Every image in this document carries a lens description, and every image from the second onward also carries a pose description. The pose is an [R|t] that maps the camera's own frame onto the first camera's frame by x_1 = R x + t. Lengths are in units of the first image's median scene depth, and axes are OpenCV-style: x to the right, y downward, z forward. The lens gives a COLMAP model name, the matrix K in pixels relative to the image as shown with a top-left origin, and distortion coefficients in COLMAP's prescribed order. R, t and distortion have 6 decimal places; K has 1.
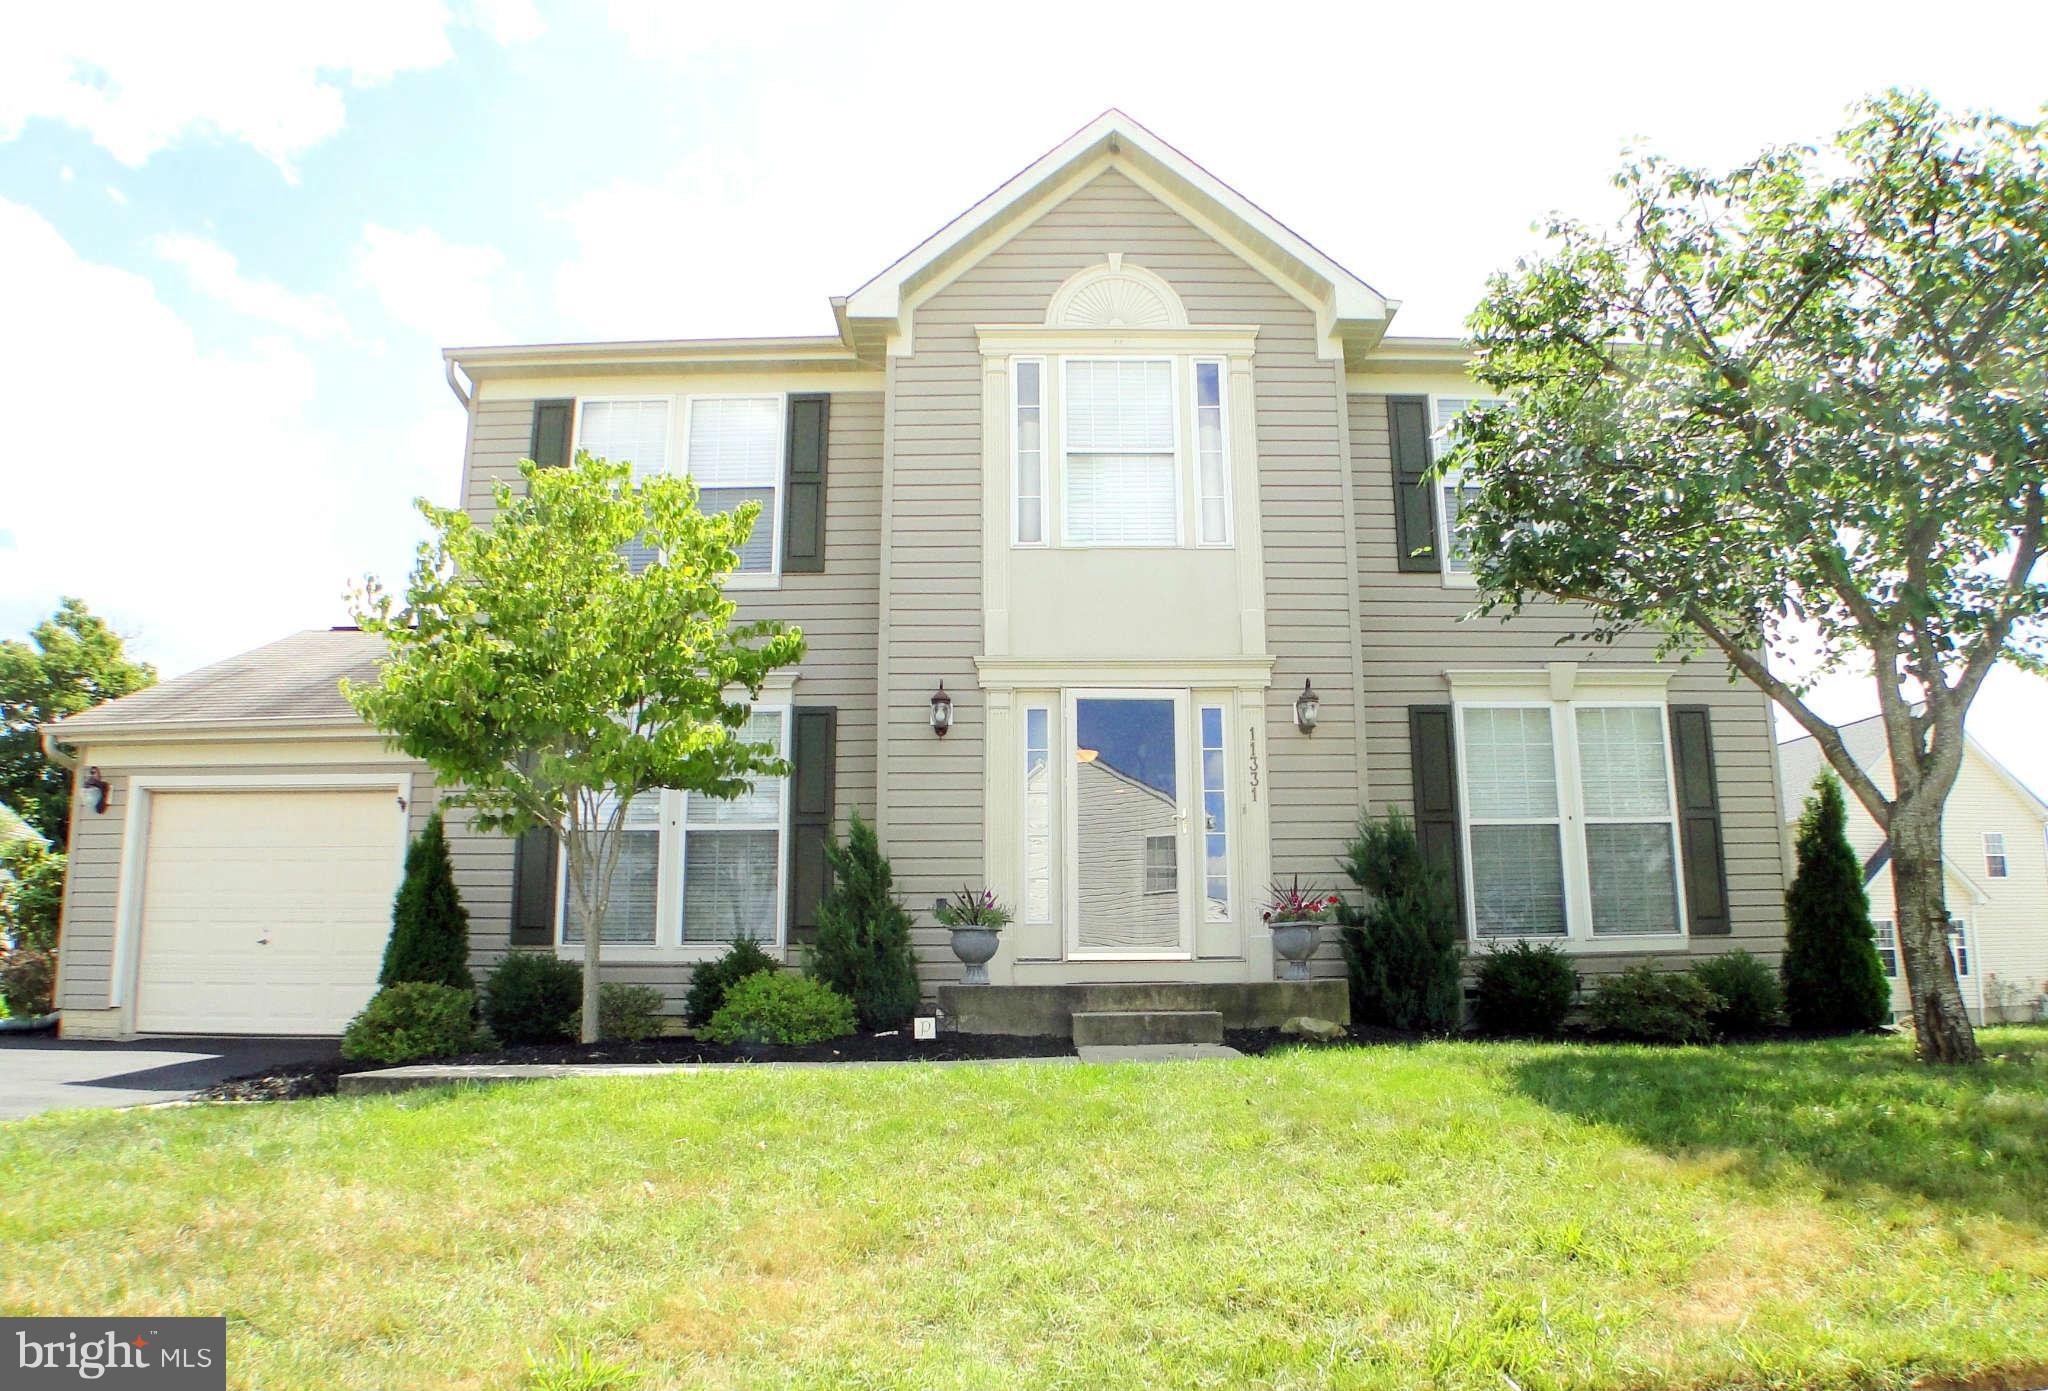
lens RADIAL K [[1248.0, 0, 1023.8], [0, 1248.0, 752.0], [0, 0, 1]] dist [-0.094279, 0.000358]
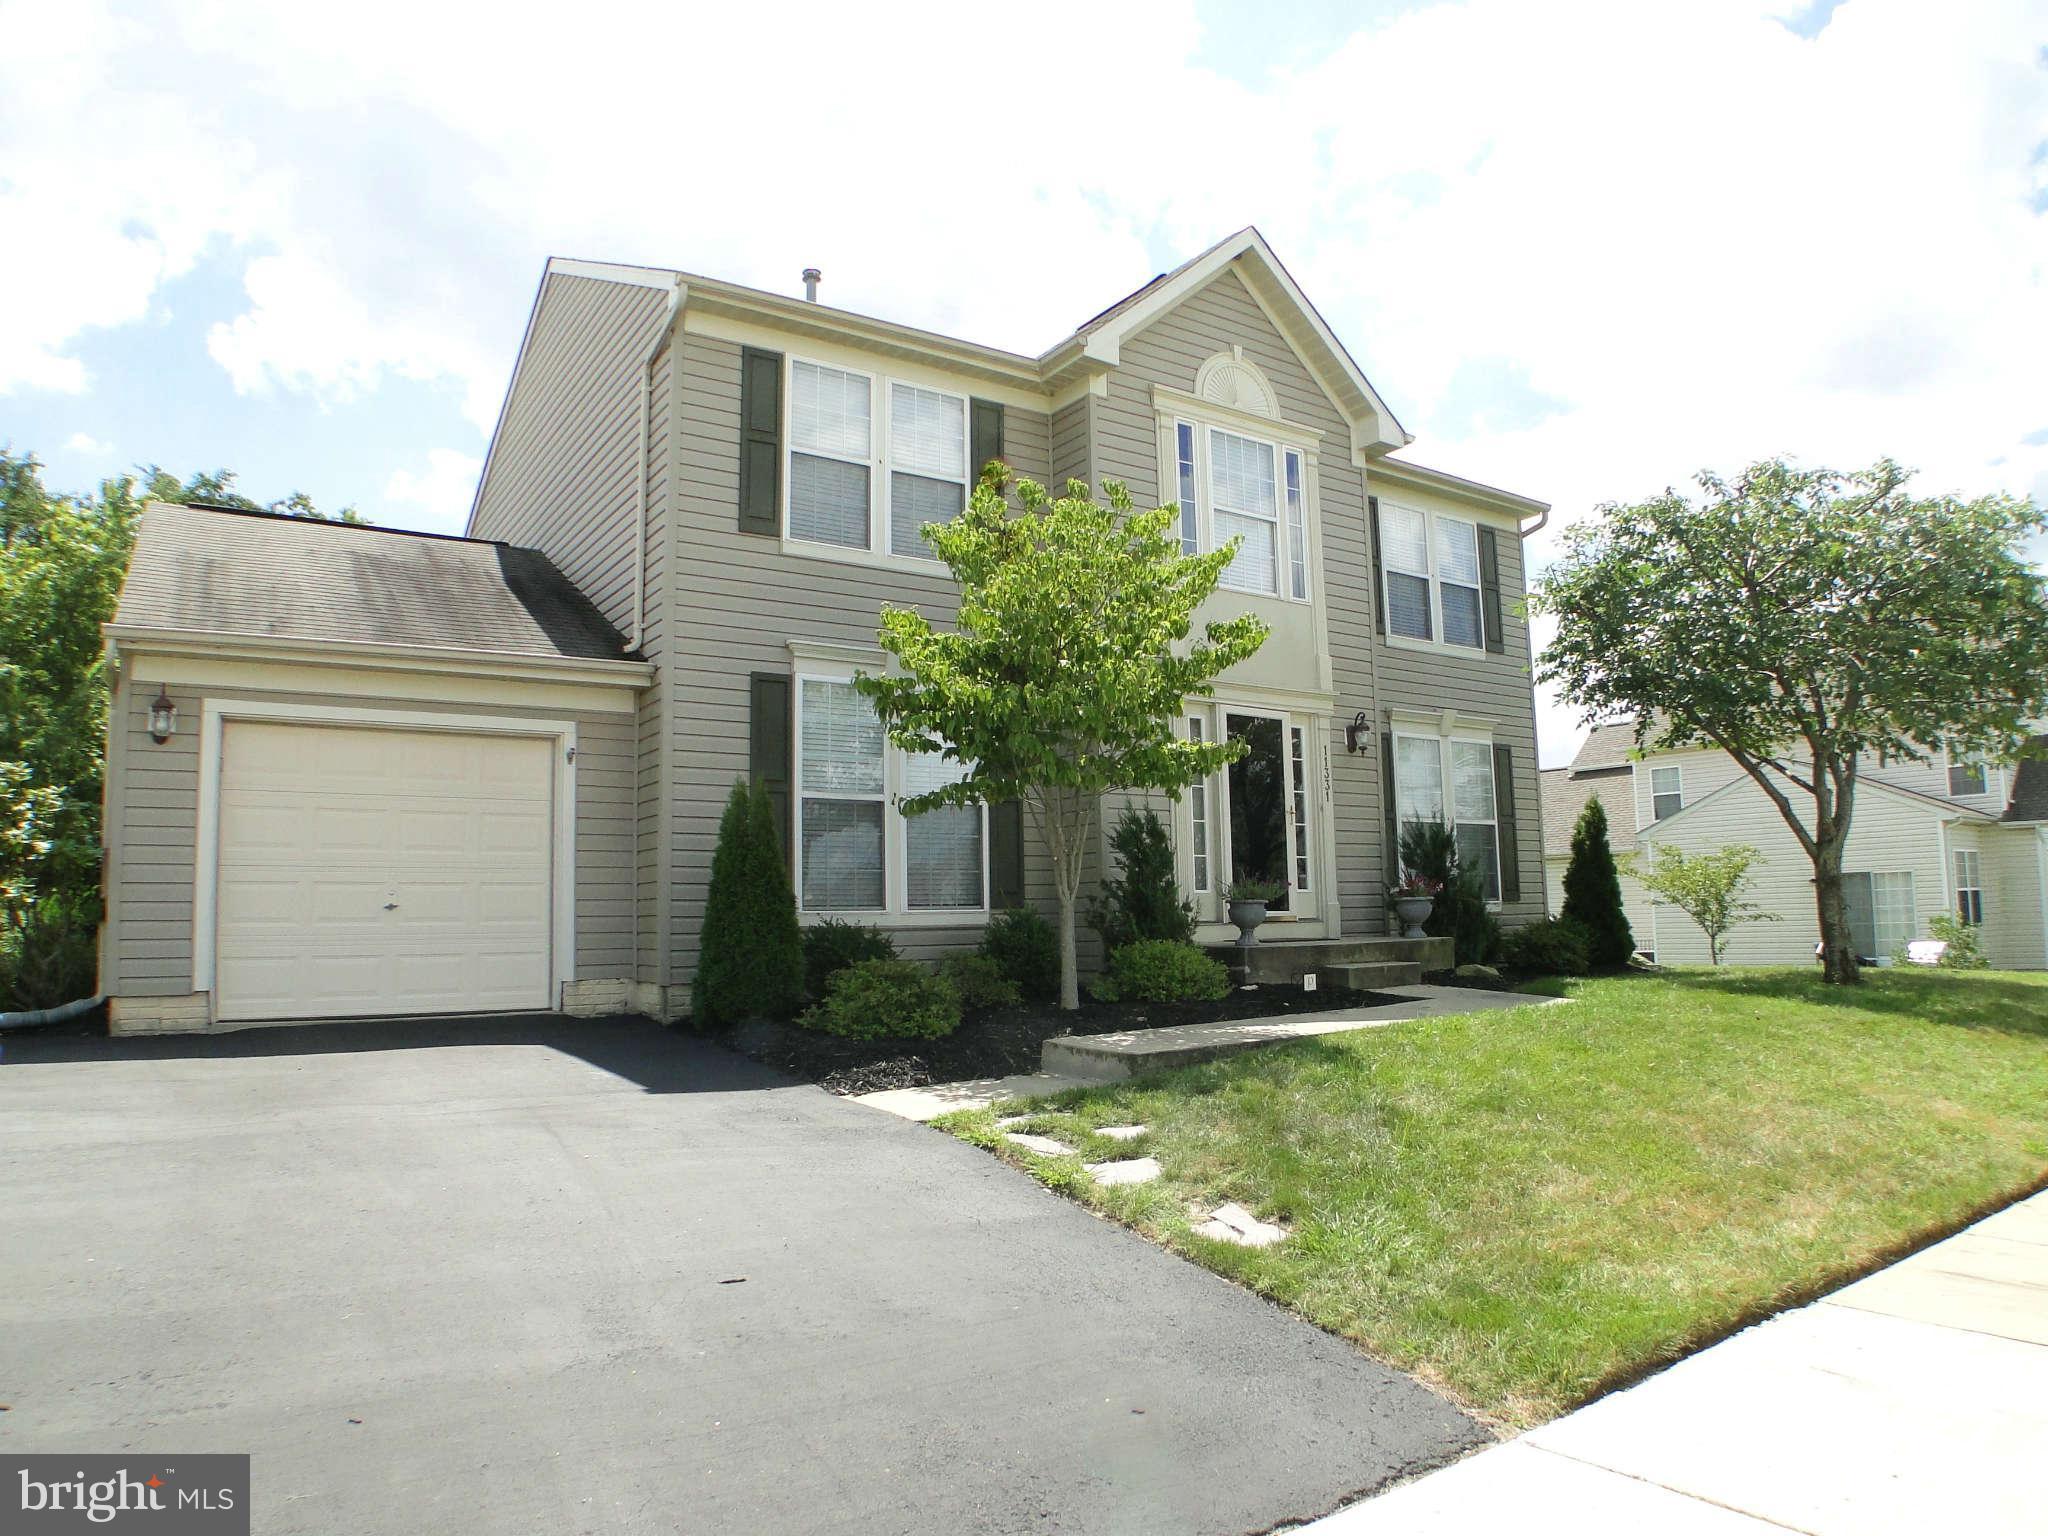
lens RADIAL K [[1321.8, 0, 1026.9], [0, 1321.8, 774.5], [0, 0, 1]] dist [-0.123068, 0.022652]
pose [[0.841207, 0.059542, 0.537425, -0.770795], [-0.085082, 0.996113, 0.022813, 0.005422], [-0.533977, -0.064915, 0.843003, -0.003597]]
